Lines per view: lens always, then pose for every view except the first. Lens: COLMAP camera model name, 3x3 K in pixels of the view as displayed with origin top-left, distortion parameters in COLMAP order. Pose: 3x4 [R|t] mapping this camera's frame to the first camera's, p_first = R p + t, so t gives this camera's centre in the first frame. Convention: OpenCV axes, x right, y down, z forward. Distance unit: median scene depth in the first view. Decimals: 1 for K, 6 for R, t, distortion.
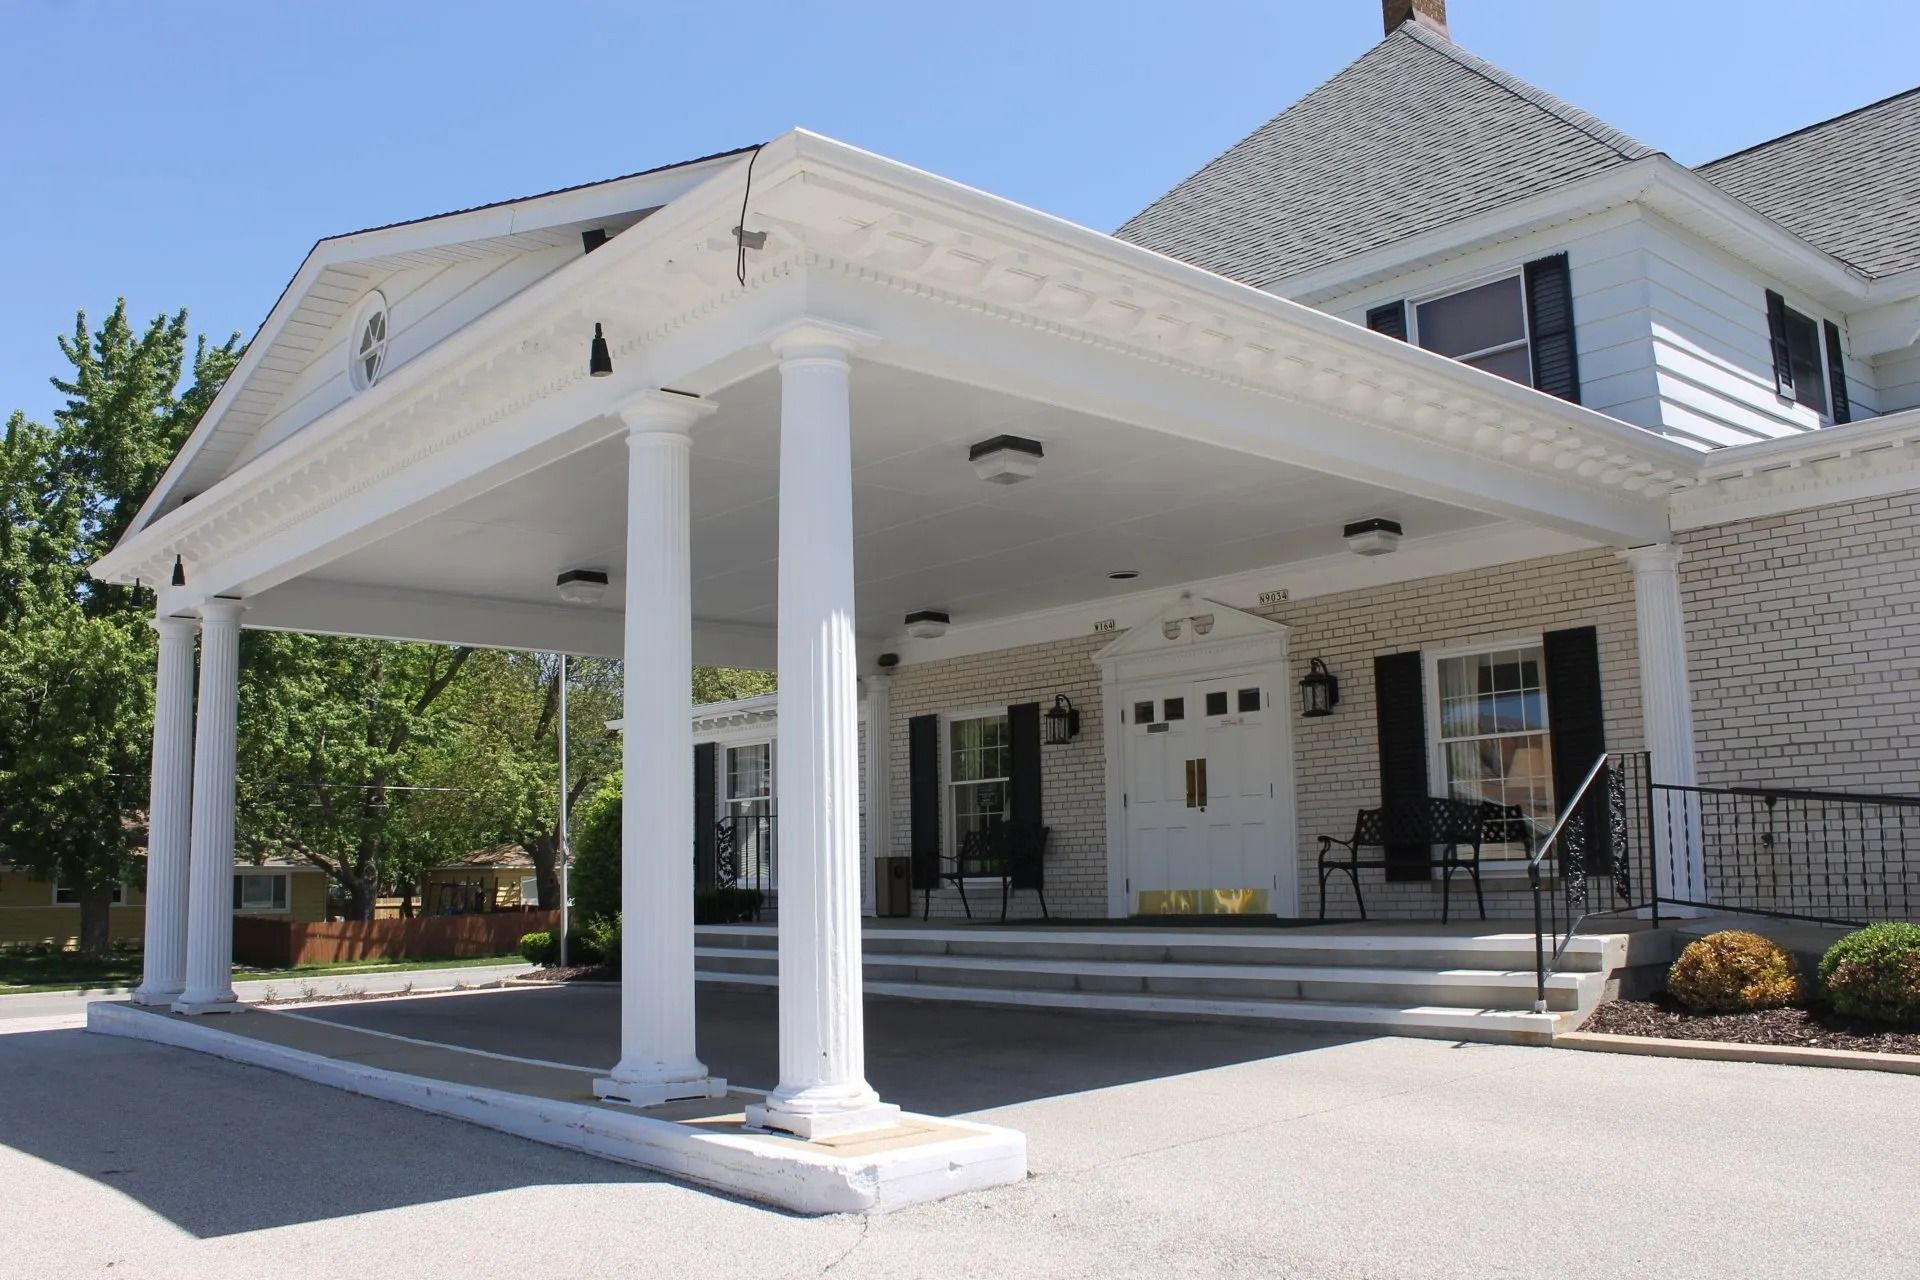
lens RADIAL K [[1630.2, 0, 960.0], [0, 1630.2, 640.0], [0, 0, 1]] dist [-0.146748, 0.010562]
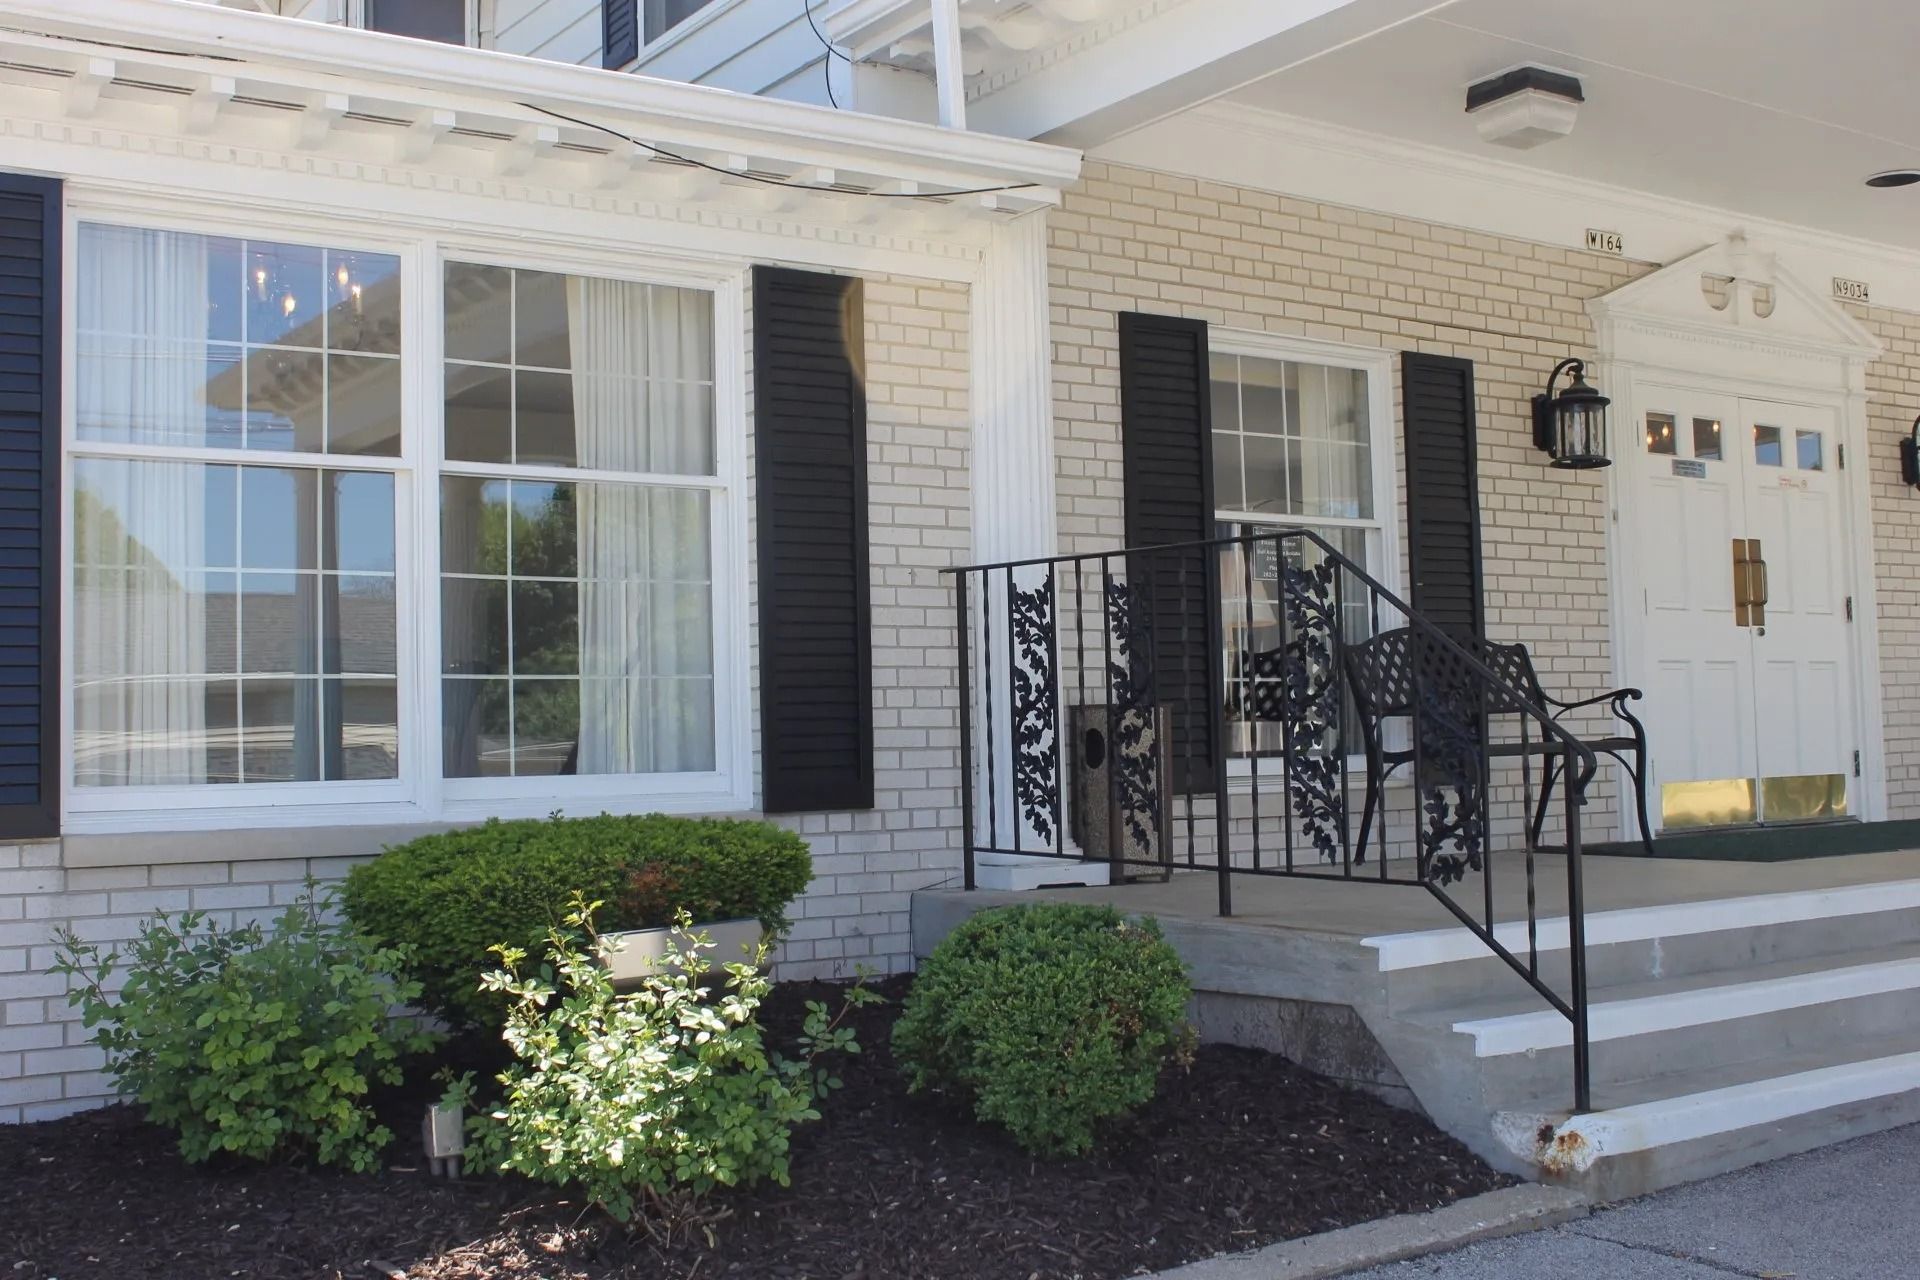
lens RADIAL K [[2092.4, 0, 960.0], [0, 2092.4, 640.0], [0, 0, 1]] dist [-0.101841, 0.020862]
pose [[0.132342, 0.068104, 0.988862, -0.567068], [-0.121179, 0.991265, -0.052052, 0.173808], [-0.983769, -0.112941, 0.139438, 1.151132]]
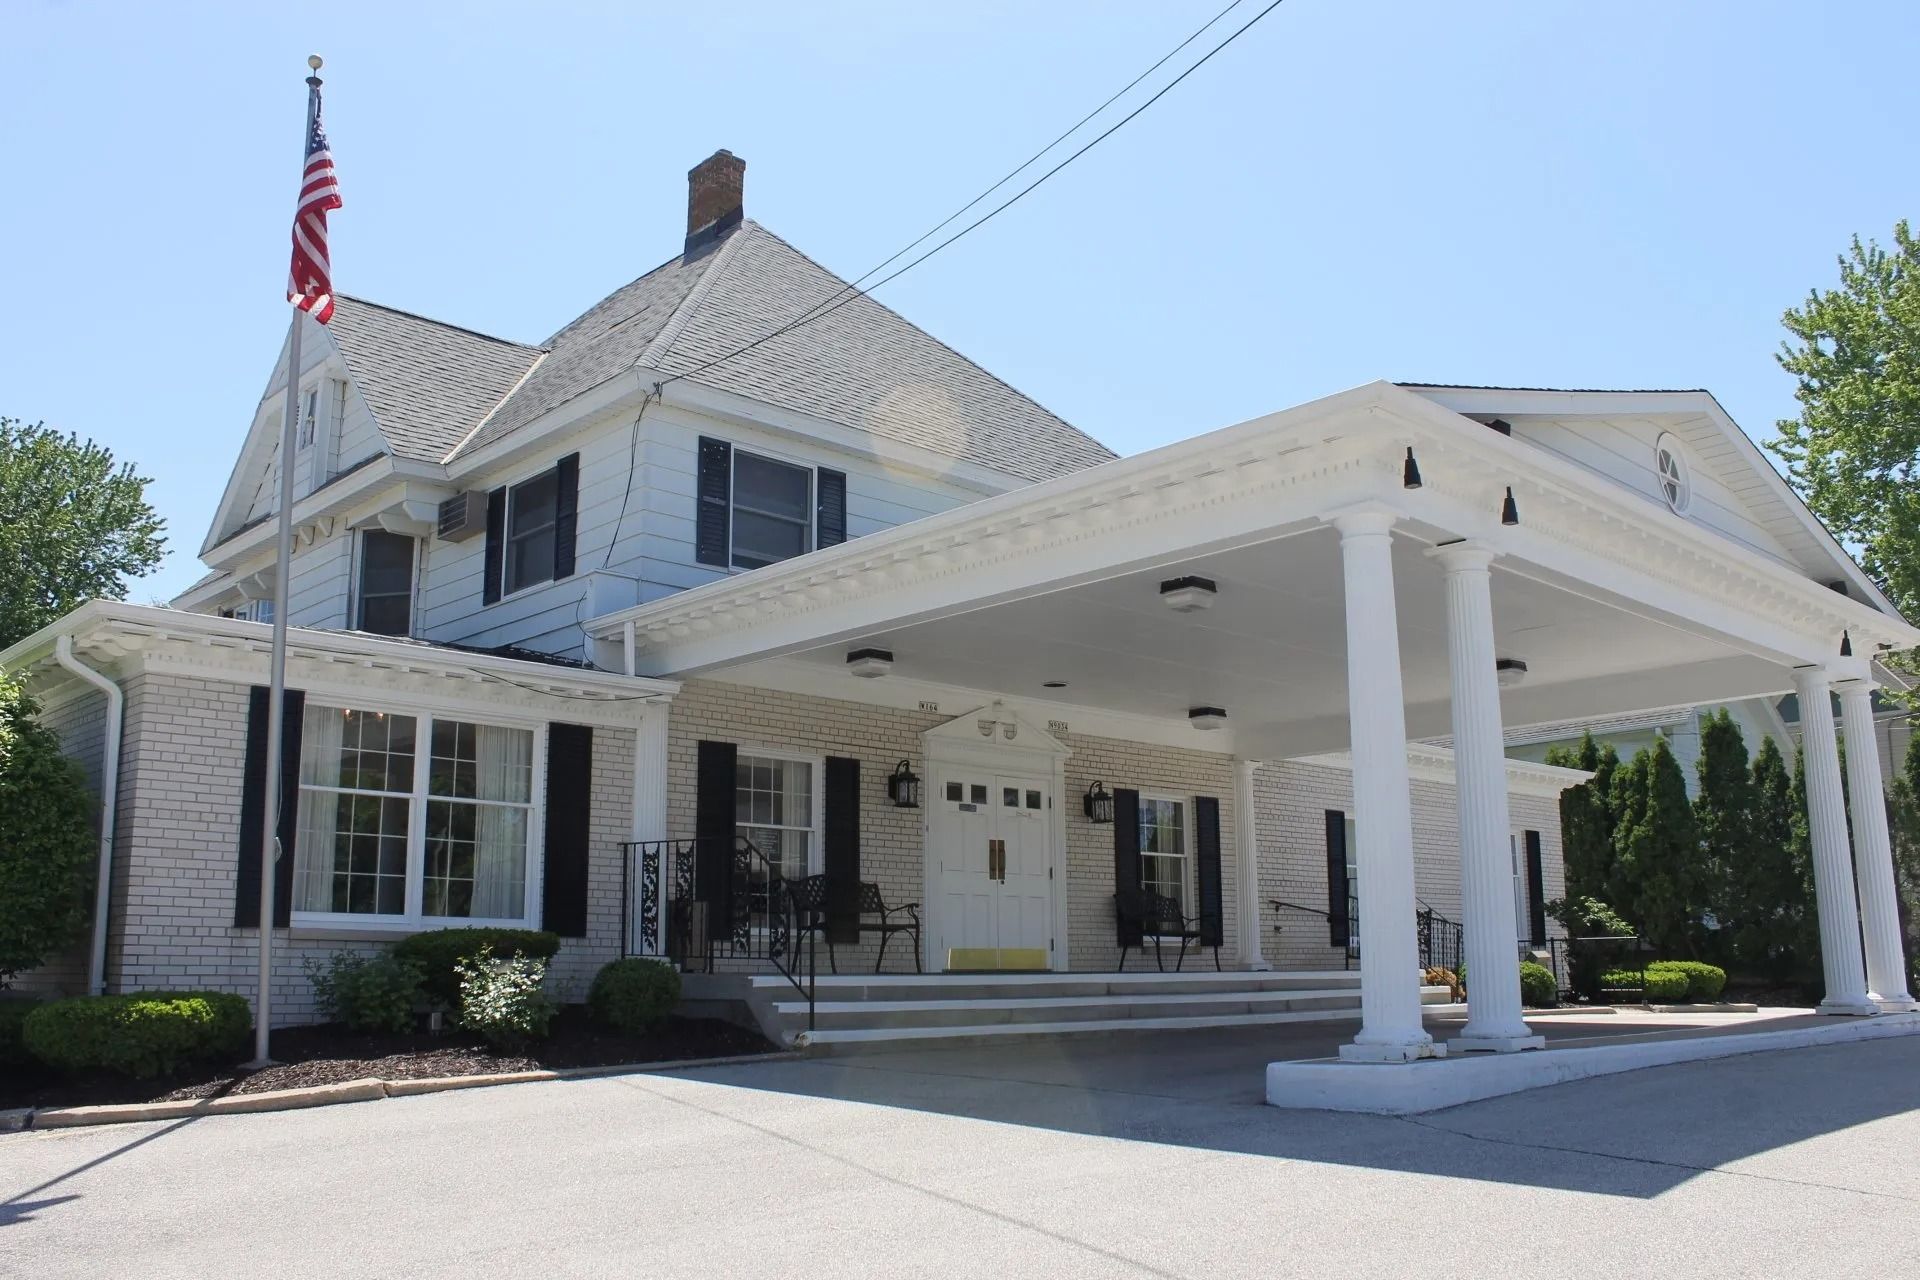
lens RADIAL K [[1630.2, 0, 960.0], [0, 1630.2, 640.0], [0, 0, 1]] dist [-0.146748, 0.010562]
pose [[-0.034620, 0.221050, 0.974648, -1.053490], [-0.137267, 0.964938, -0.223724, 0.202606], [-0.989929, -0.141532, -0.003063, 1.044334]]
